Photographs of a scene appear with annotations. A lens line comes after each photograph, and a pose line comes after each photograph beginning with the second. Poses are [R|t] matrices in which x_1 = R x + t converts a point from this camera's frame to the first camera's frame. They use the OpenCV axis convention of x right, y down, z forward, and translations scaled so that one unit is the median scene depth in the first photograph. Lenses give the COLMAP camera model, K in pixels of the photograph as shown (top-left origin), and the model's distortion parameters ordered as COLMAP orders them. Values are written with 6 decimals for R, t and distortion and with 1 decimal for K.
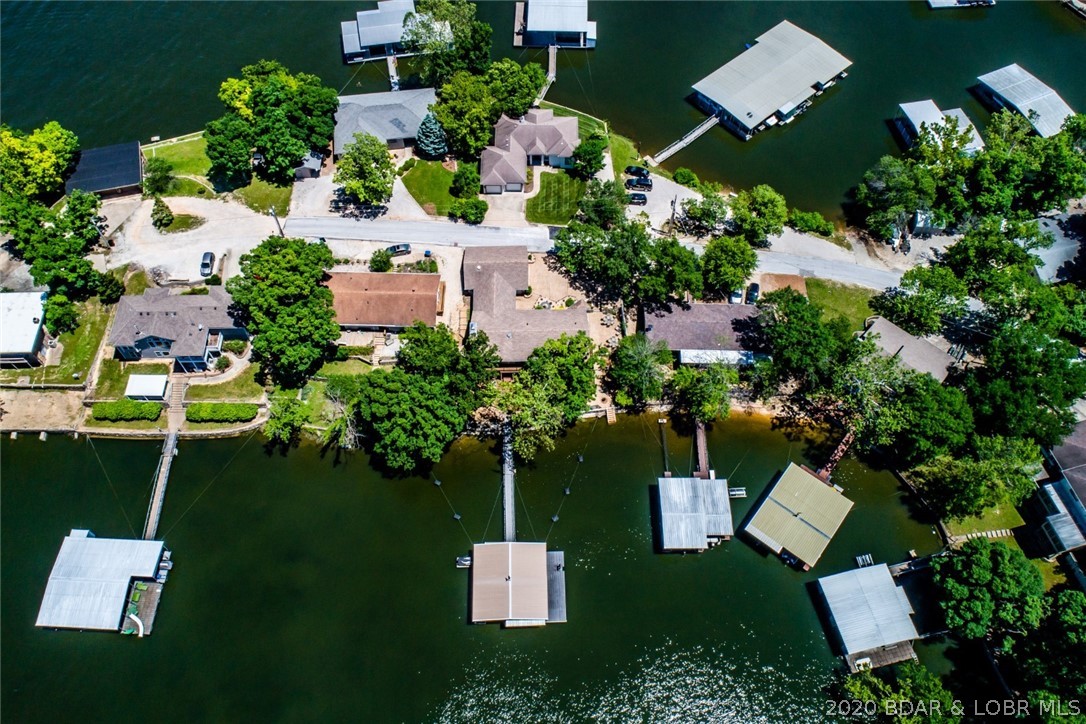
lens RADIAL K [[858.2, 0, 543.0], [0, 858.2, 362.0], [0, 0, 1]] dist [-0.008064, -0.005181]
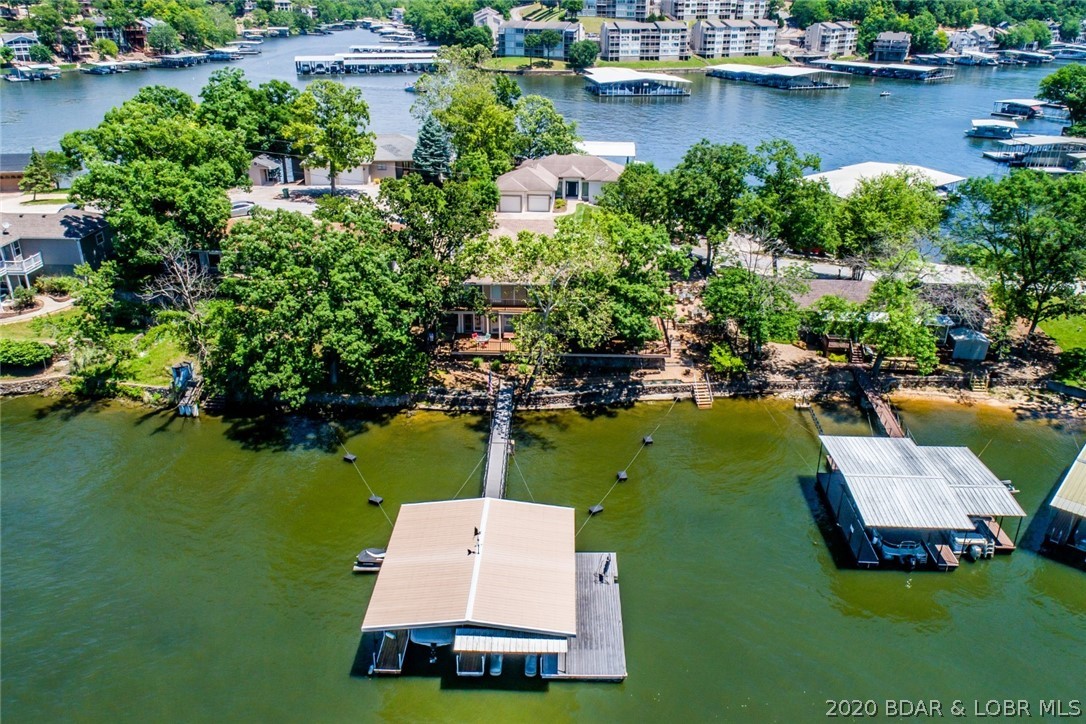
lens RADIAL K [[858.2, 0, 543.0], [0, 858.2, 362.0], [0, 0, 1]] dist [-0.008064, -0.005181]
pose [[0.998722, 0.019883, -0.046460, 0.005684], [-0.042998, 0.817371, -0.574505, 0.349038], [0.026552, 0.575769, 0.817181, 0.550659]]
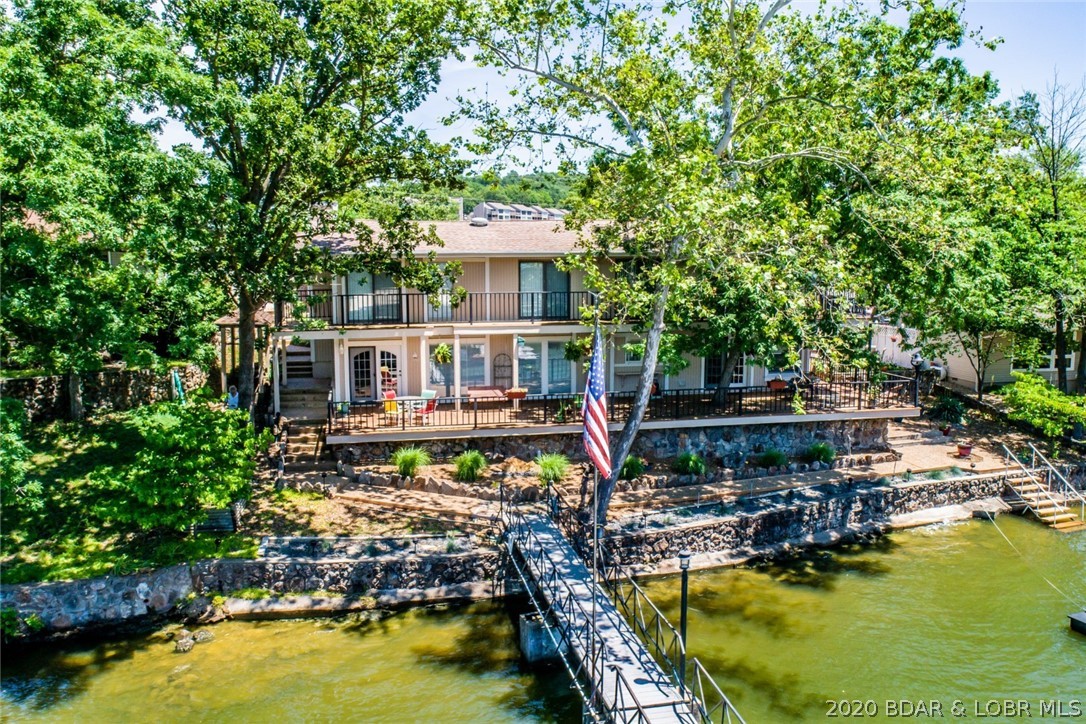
lens RADIAL K [[858.2, 0, 543.0], [0, 858.2, 362.0], [0, 0, 1]] dist [-0.008064, -0.005181]
pose [[0.982481, -0.035450, 0.182962, -0.064309], [0.165548, 0.616884, -0.769446, 0.171265], [-0.085590, 0.786255, 0.611945, 0.859704]]
